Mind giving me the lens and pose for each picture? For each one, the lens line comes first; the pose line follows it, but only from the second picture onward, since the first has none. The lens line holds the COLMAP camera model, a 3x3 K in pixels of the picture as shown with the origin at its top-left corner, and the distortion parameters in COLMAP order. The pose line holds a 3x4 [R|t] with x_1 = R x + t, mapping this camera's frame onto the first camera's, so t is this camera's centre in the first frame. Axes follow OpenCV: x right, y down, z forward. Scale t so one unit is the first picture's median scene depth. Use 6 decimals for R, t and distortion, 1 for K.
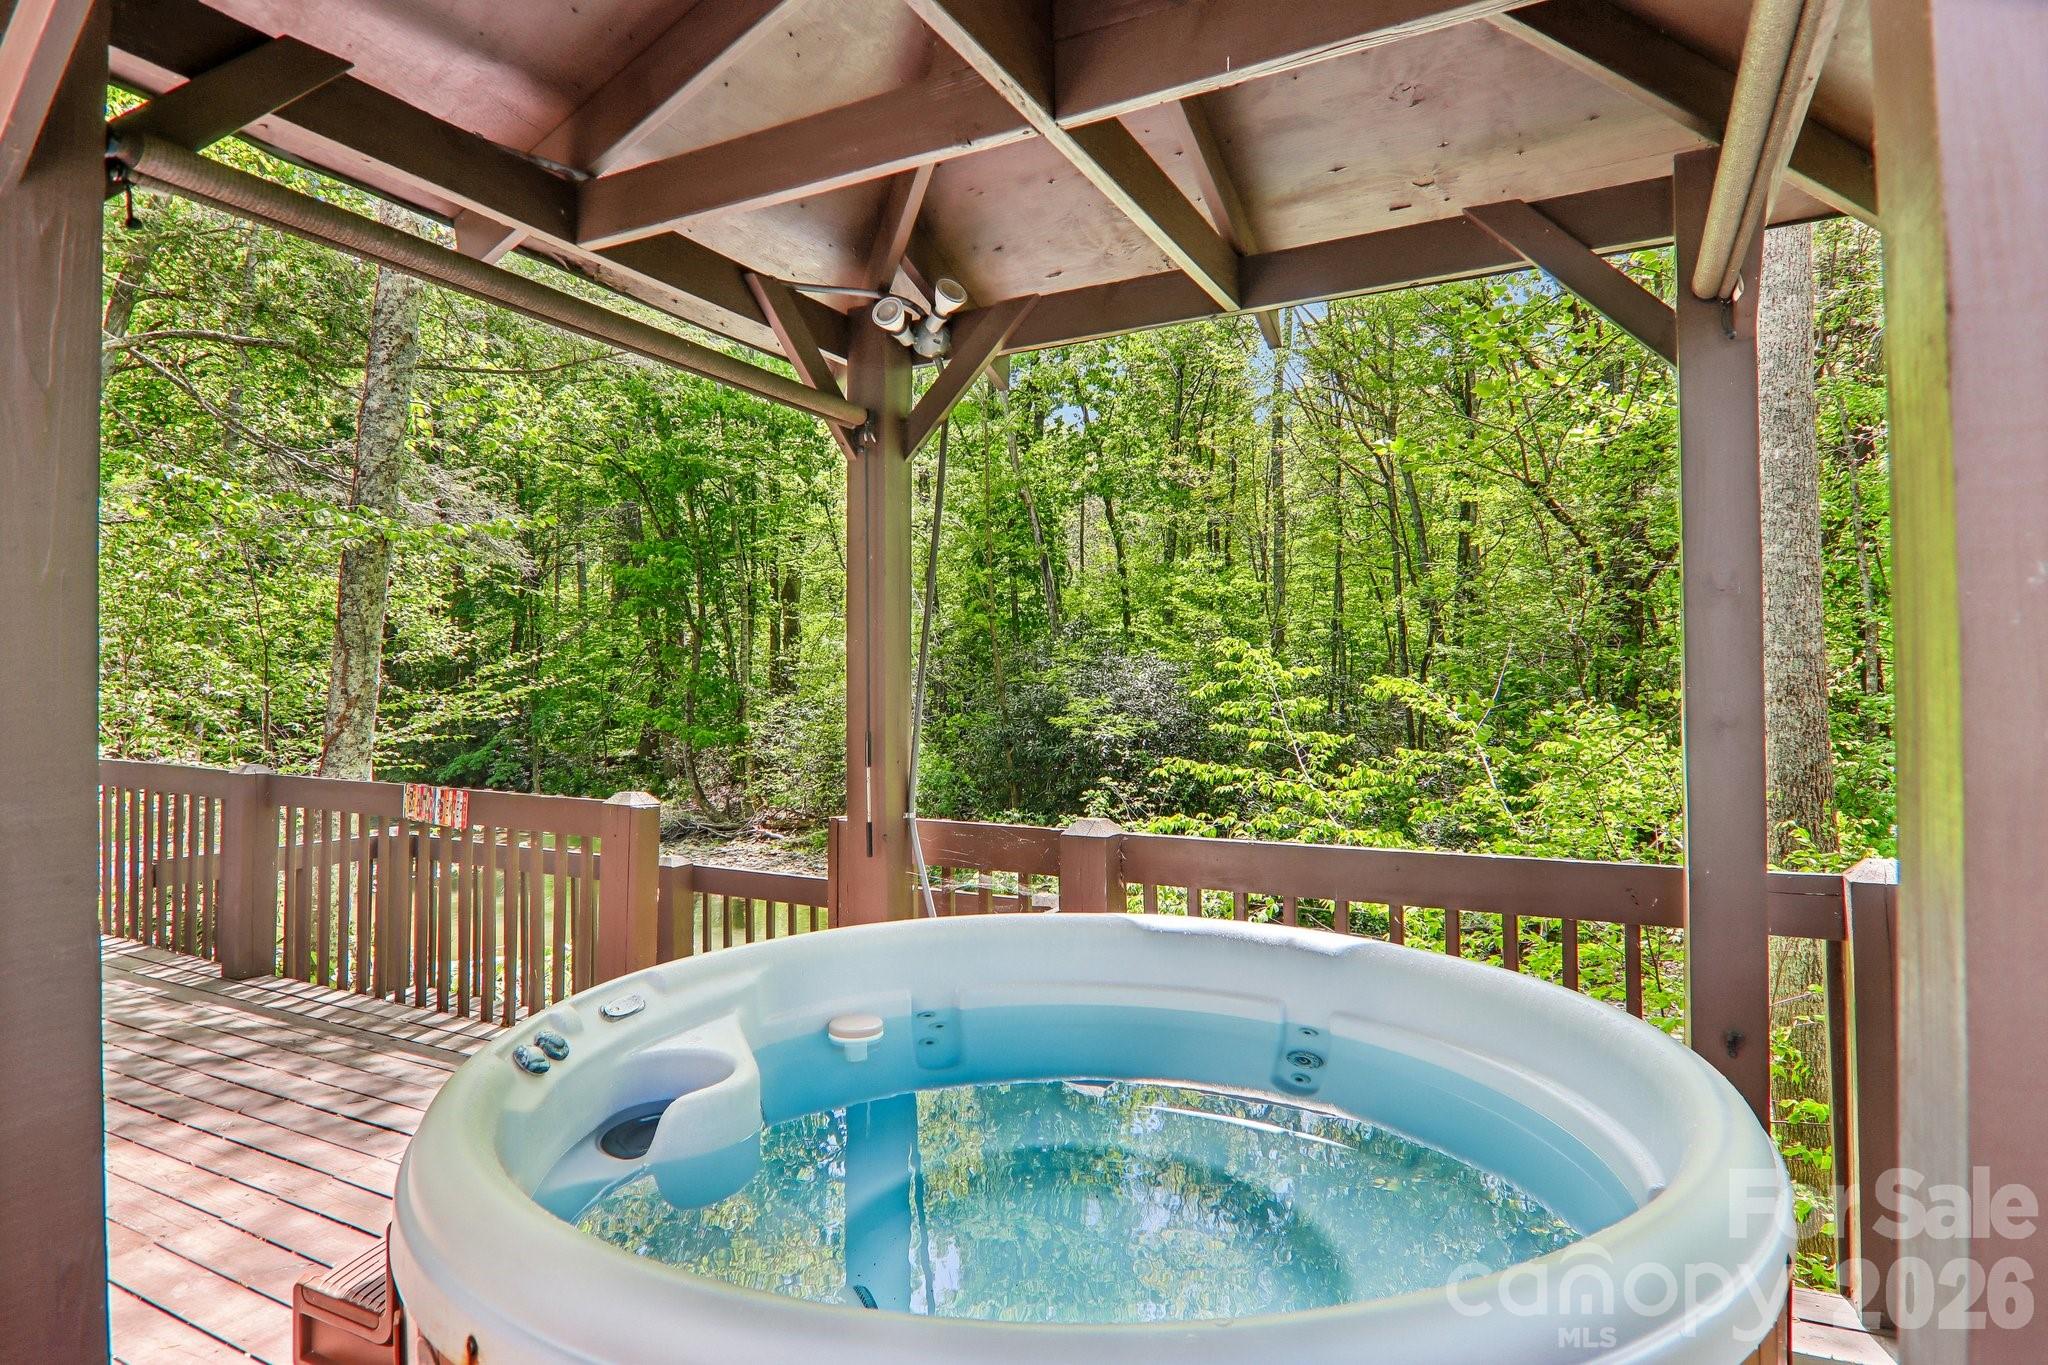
lens RADIAL K [[1088.2, 0, 1024.0], [0, 1088.2, 682.5], [0, 0, 1]] dist [0.025578, -0.000021]
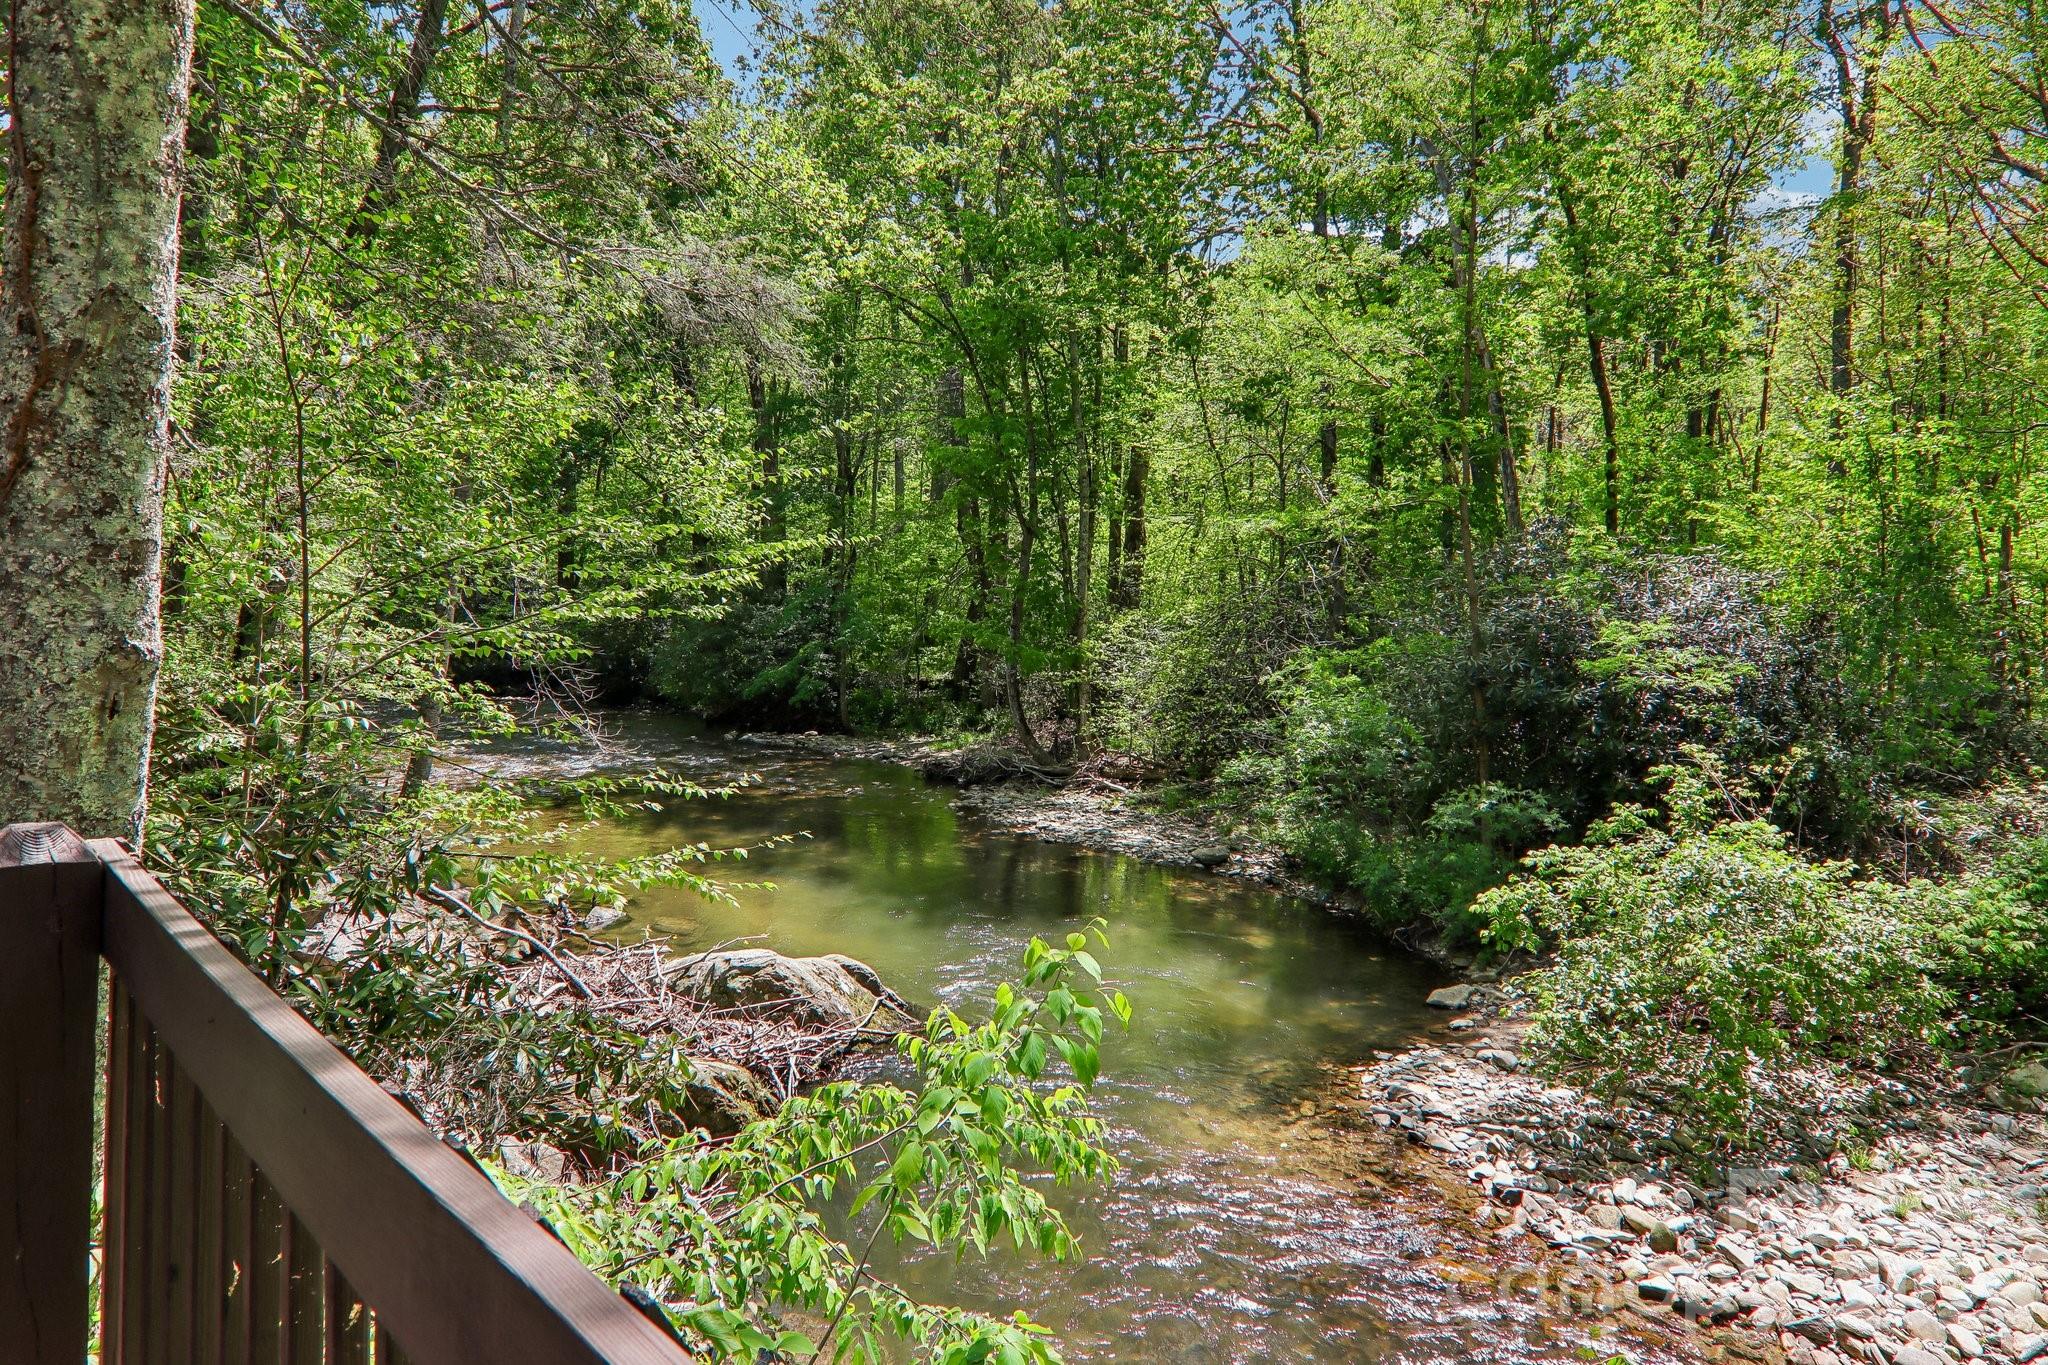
lens RADIAL K [[1088.2, 0, 1024.0], [0, 1088.2, 682.5], [0, 0, 1]] dist [0.025578, -0.000021]
pose [[0.962187, 0.046170, -0.268449, -0.080061], [-0.031889, 0.997846, 0.057320, 0.021219], [0.270518, -0.046592, 0.961587, 0.219313]]
